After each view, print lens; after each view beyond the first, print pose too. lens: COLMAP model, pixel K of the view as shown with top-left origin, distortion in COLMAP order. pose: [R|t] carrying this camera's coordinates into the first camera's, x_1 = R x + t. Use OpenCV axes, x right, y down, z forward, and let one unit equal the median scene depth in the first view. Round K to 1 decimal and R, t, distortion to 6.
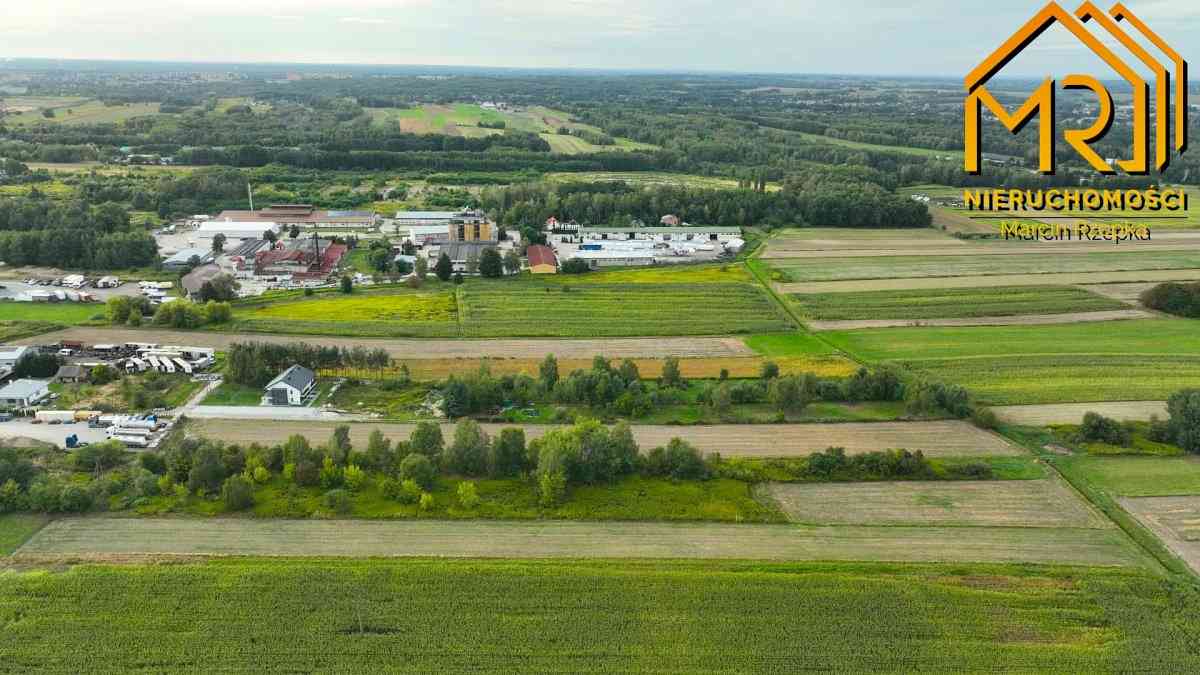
lens RADIAL K [[842.6, 0, 604.9], [0, 842.6, 334.0], [0, 0, 1]] dist [0.003423, 0.005169]
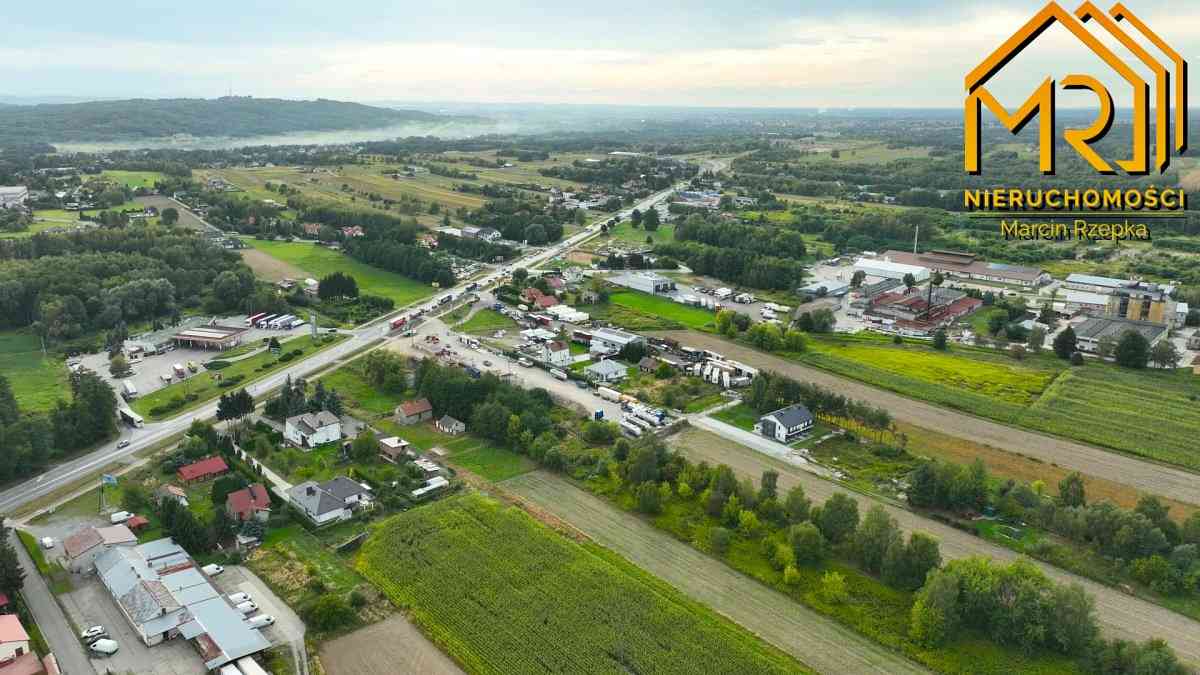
lens RADIAL K [[842.6, 0, 604.9], [0, 842.6, 334.0], [0, 0, 1]] dist [0.003423, 0.005169]
pose [[0.643305, 0.185374, -0.742829, 0.143021], [-0.222902, 0.973562, 0.049916, -0.028242], [0.732443, 0.133466, 0.667618, 0.101142]]
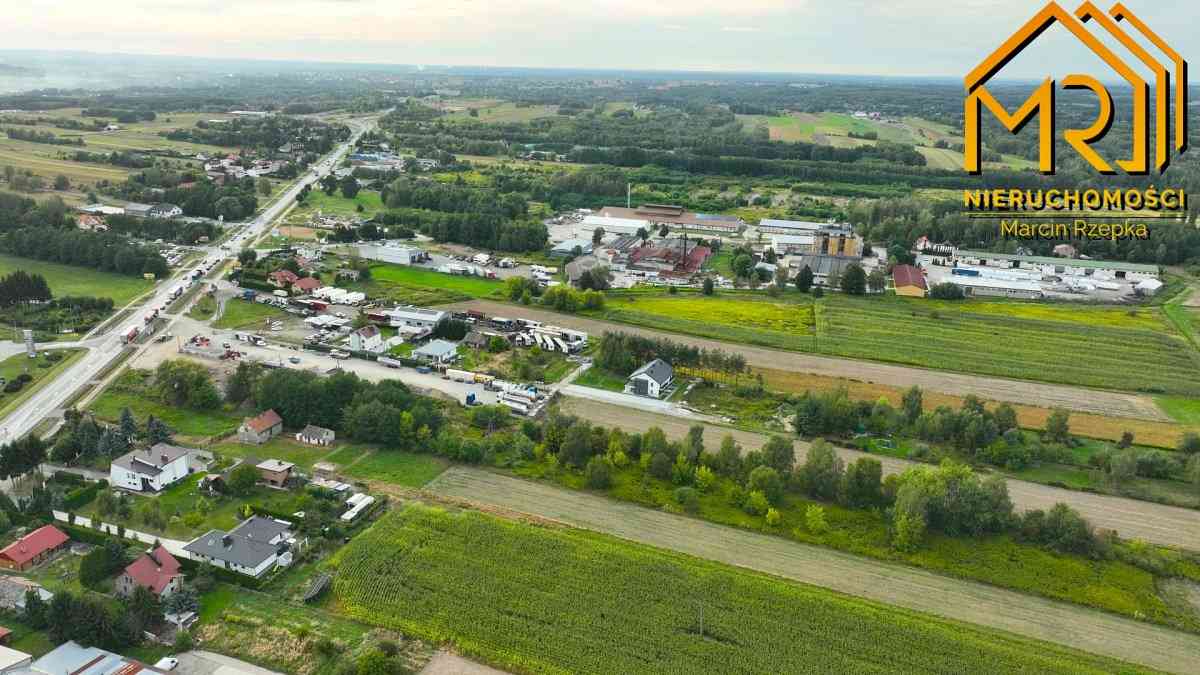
lens RADIAL K [[842.6, 0, 604.9], [0, 842.6, 334.0], [0, 0, 1]] dist [0.003423, 0.005169]
pose [[0.915080, 0.125254, -0.383327, -0.019814], [-0.128481, 0.991561, 0.017289, -0.002646], [0.382257, 0.033429, 0.923451, 0.003838]]
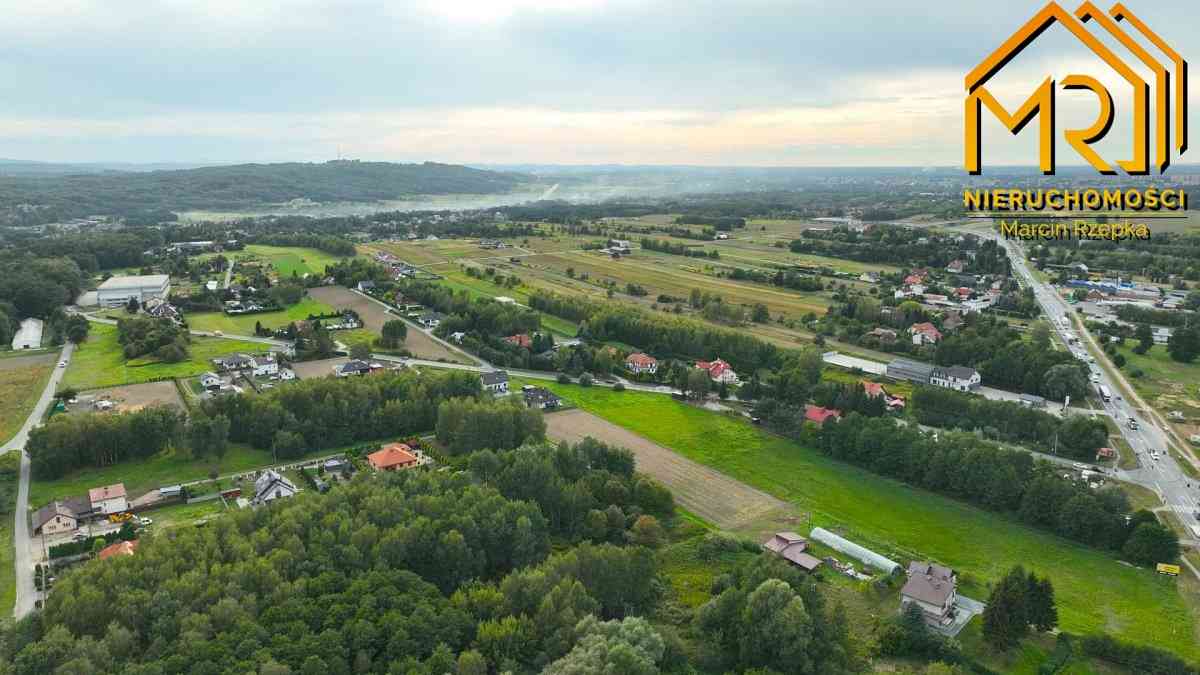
lens RADIAL K [[842.6, 0, 604.9], [0, 842.6, 334.0], [0, 0, 1]] dist [0.003423, 0.005169]
pose [[0.576792, 0.137574, -0.805223, -0.684840], [-0.229921, 0.973208, 0.001580, -0.042232], [0.783867, 0.184227, 0.592969, 0.127664]]
